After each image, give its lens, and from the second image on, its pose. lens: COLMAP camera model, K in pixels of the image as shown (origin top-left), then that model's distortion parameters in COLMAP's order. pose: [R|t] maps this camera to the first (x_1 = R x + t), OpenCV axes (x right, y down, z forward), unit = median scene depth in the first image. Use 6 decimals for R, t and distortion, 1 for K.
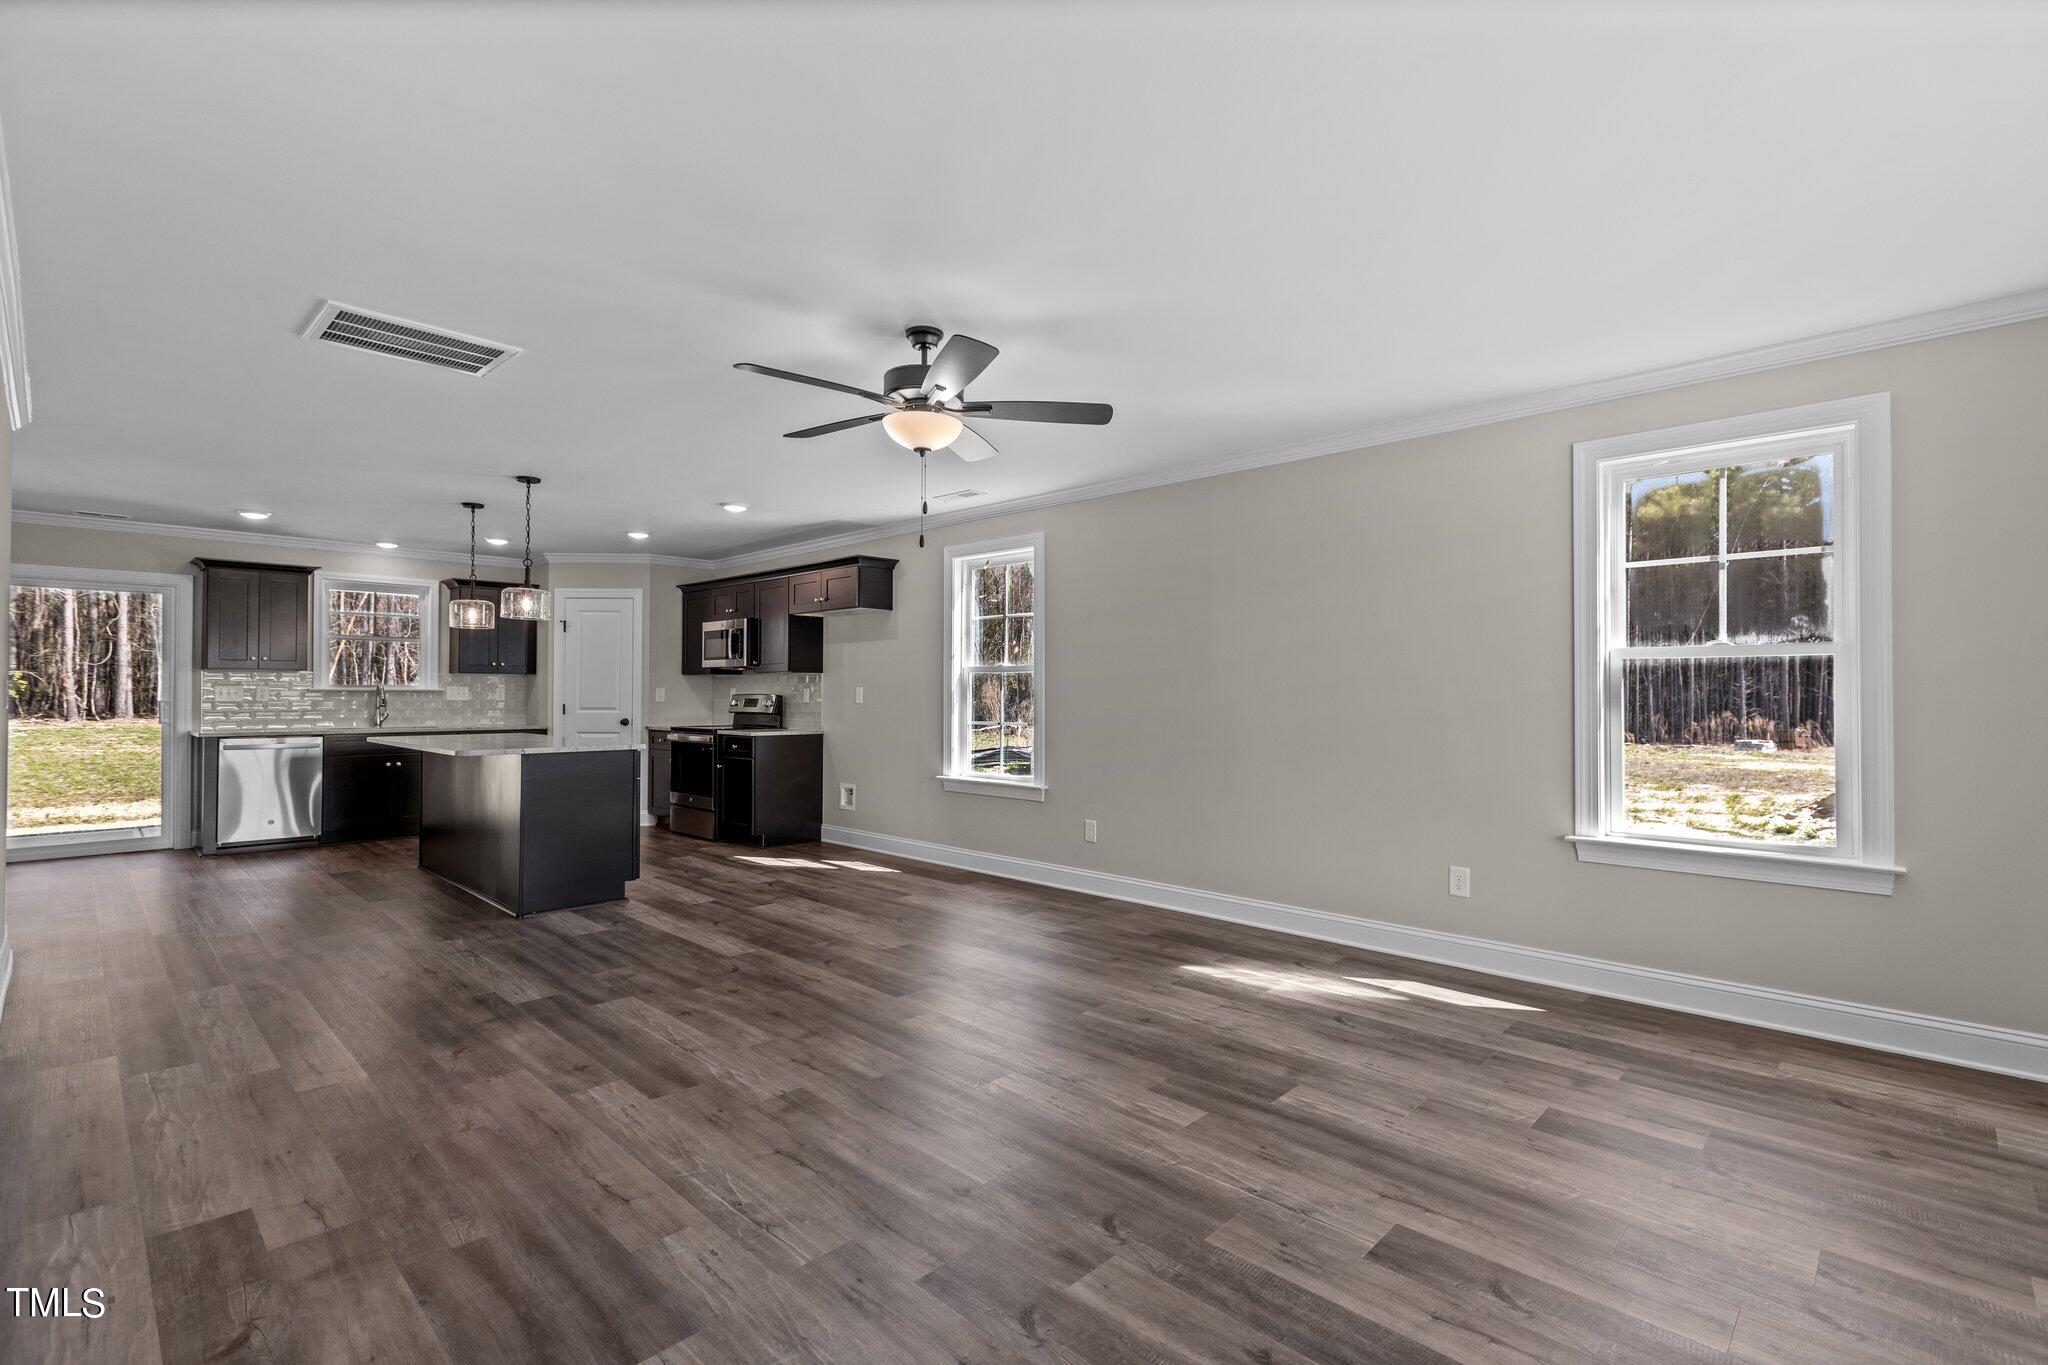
lens RADIAL K [[949.5, 0, 1048.1], [0, 949.5, 679.2], [0, 0, 1]] dist [-0.027881, 0.043079]
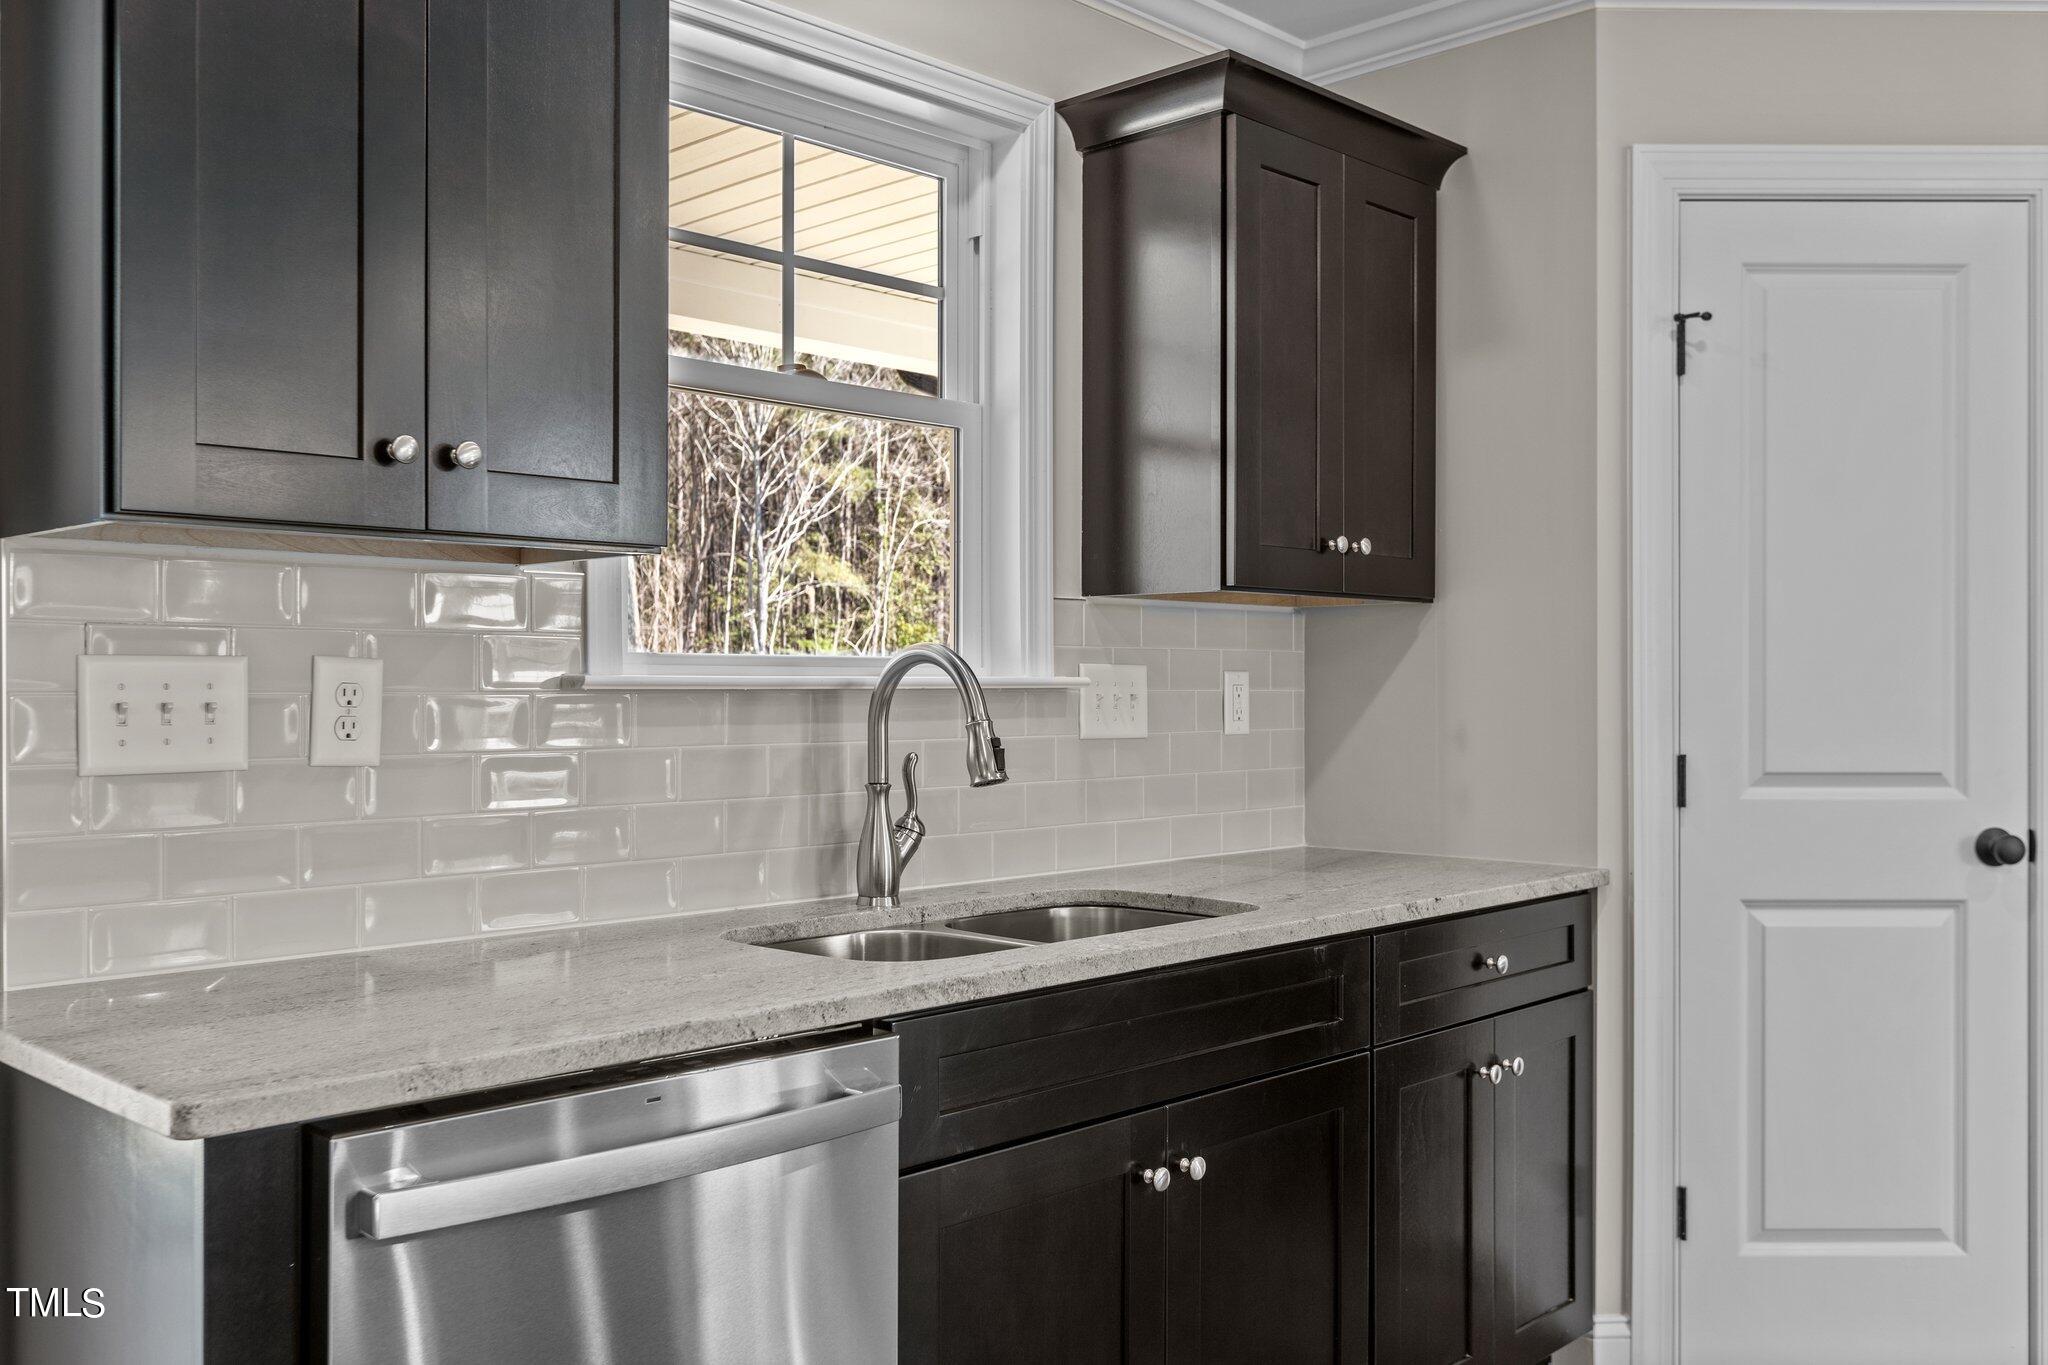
lens RADIAL K [[1748.4, 0, 1024.0], [0, 1748.4, 682.5], [0, 0, 1]] dist [-0.002228, -0.002374]
pose [[0.999956, -0.005257, -0.007708, -0.646388], [0.005343, 0.999924, 0.011141, 0.006855], [0.007649, -0.011182, 0.999908, 0.652980]]
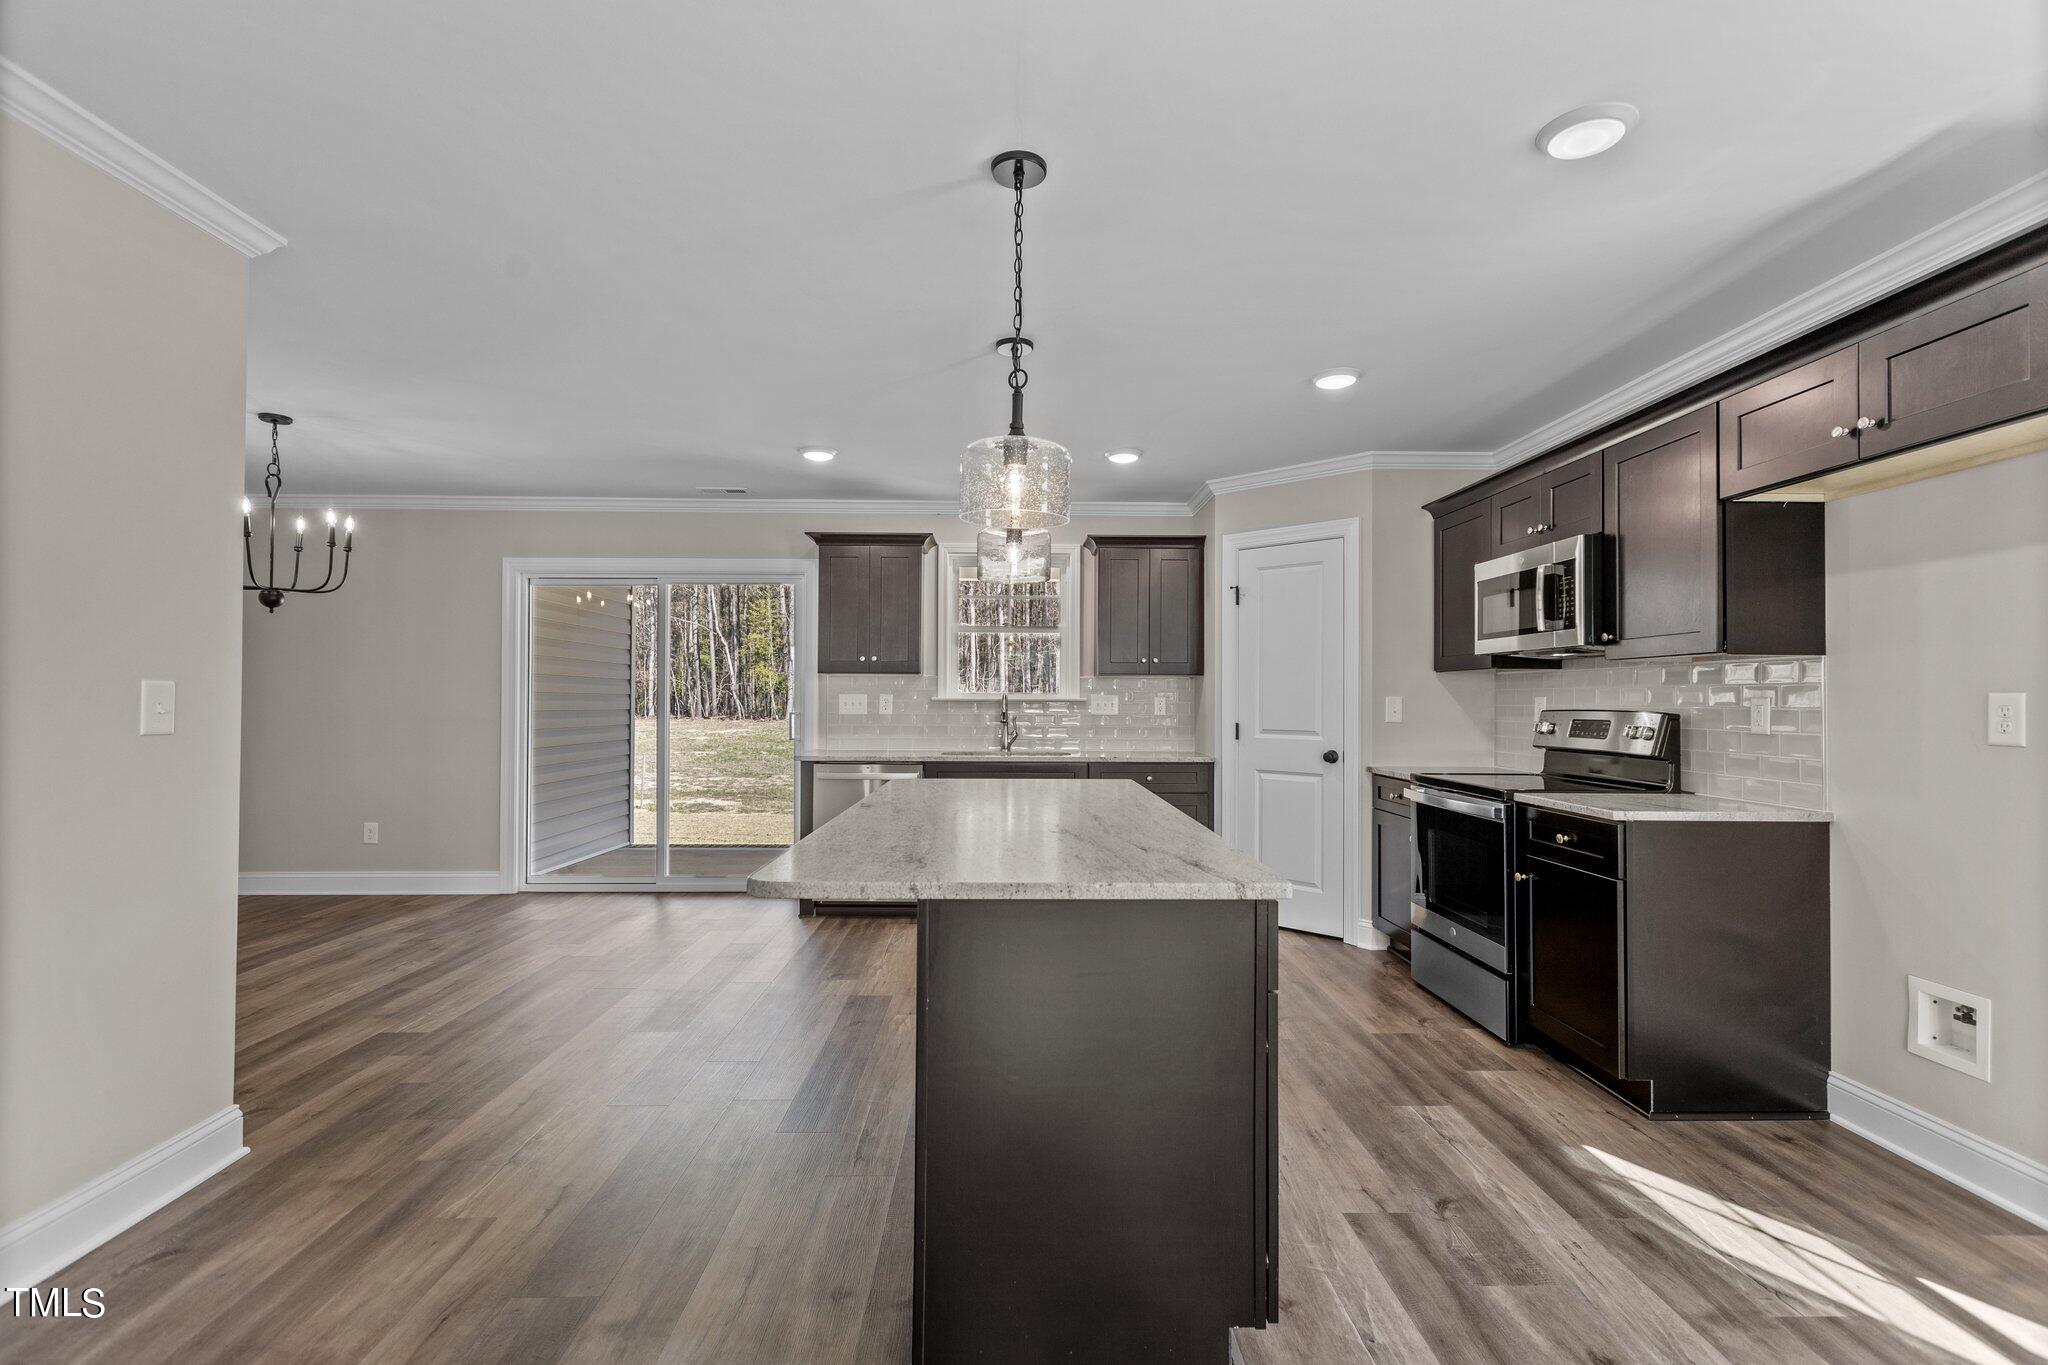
lens RADIAL K [[933.7, 0, 1024.0], [0, 933.7, 682.5], [0, 0, 1]] dist [0.001329, 0.000358]
pose [[0.703652, -0.011156, -0.710457, -0.182091], [0.008823, 0.999937, -0.006963, 0.003259], [0.710490, -0.001369, 0.703706, 0.483038]]
